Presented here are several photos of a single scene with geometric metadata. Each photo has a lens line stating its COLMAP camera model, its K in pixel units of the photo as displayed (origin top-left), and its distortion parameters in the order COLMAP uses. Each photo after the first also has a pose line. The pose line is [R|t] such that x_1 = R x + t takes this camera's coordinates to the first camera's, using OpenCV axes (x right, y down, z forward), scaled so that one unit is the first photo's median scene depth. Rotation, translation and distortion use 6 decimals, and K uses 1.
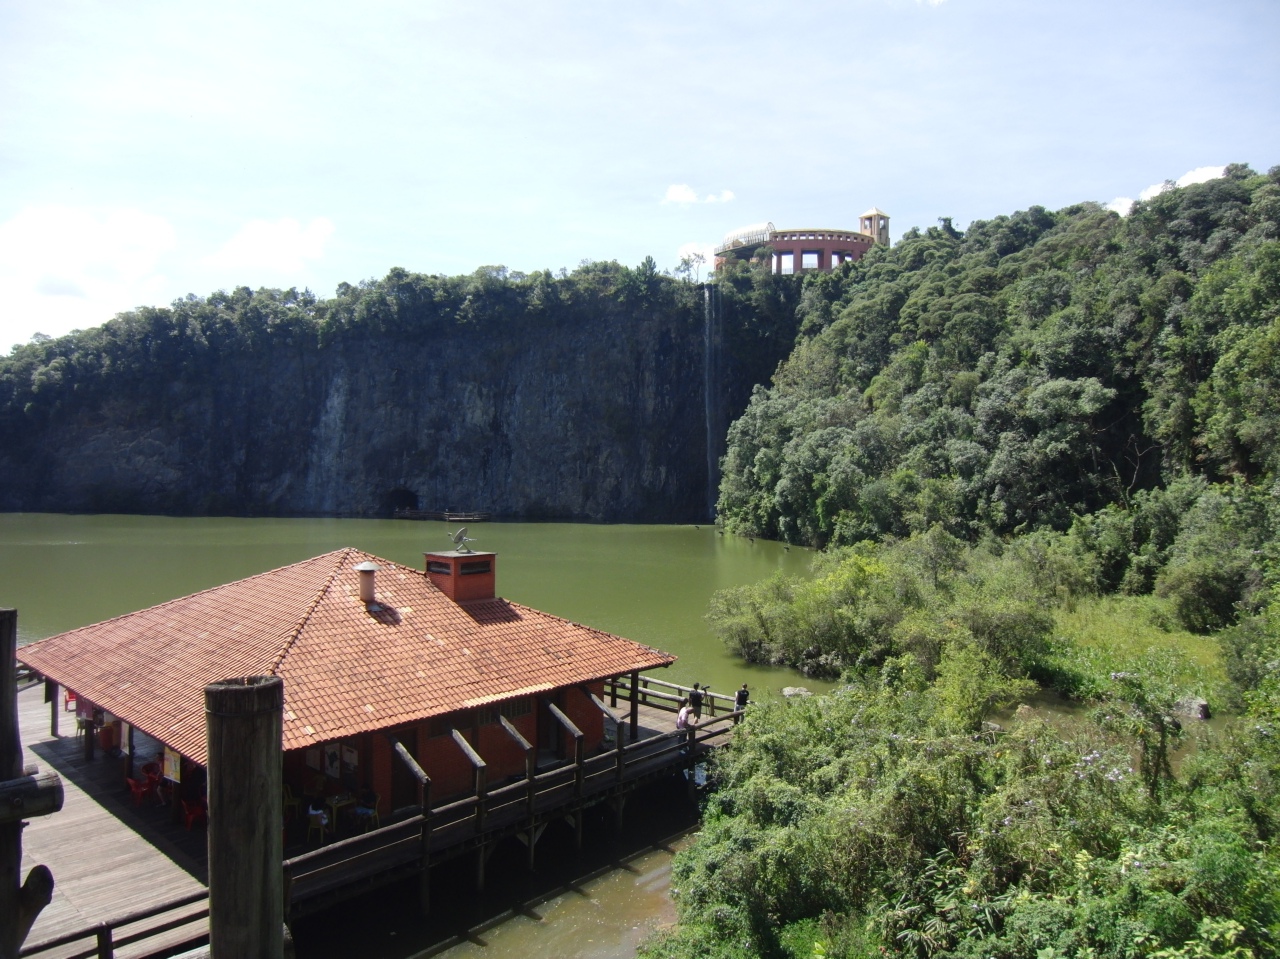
lens RADIAL K [[899.2, 0, 640.0], [0, 899.2, 479.5], [0, 0, 1]] dist [-0.079902, 0.000291]
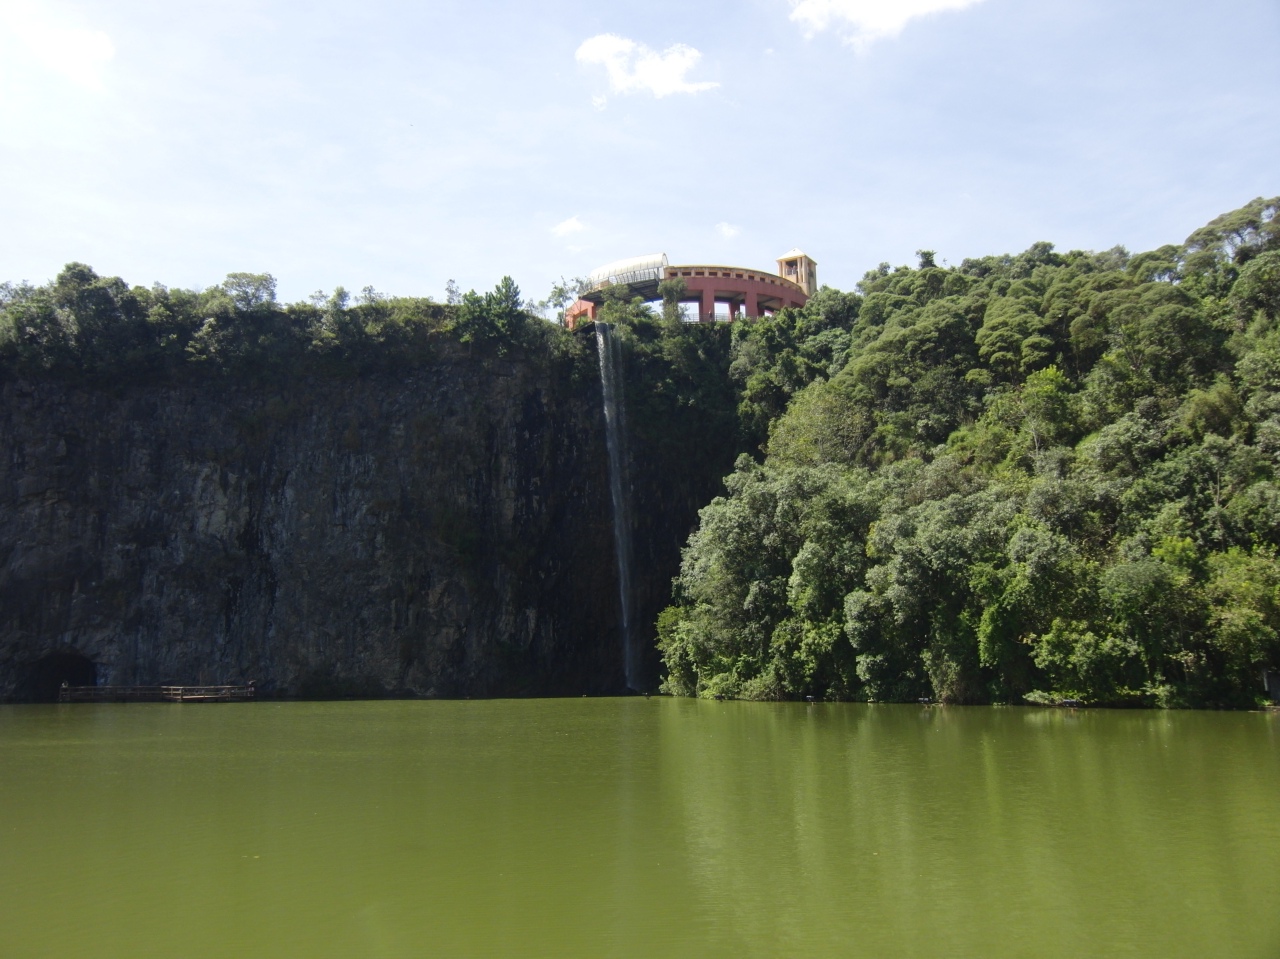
lens RADIAL K [[1125.1, 0, 640.0], [0, 1125.1, 479.5], [0, 0, 1]] dist [-0.144289, 0.193019]
pose [[0.952139, 0.024043, 0.304718, -0.139784], [0.032133, 0.983505, -0.178006, 0.037424], [-0.303971, 0.179278, 0.935661, 0.250813]]
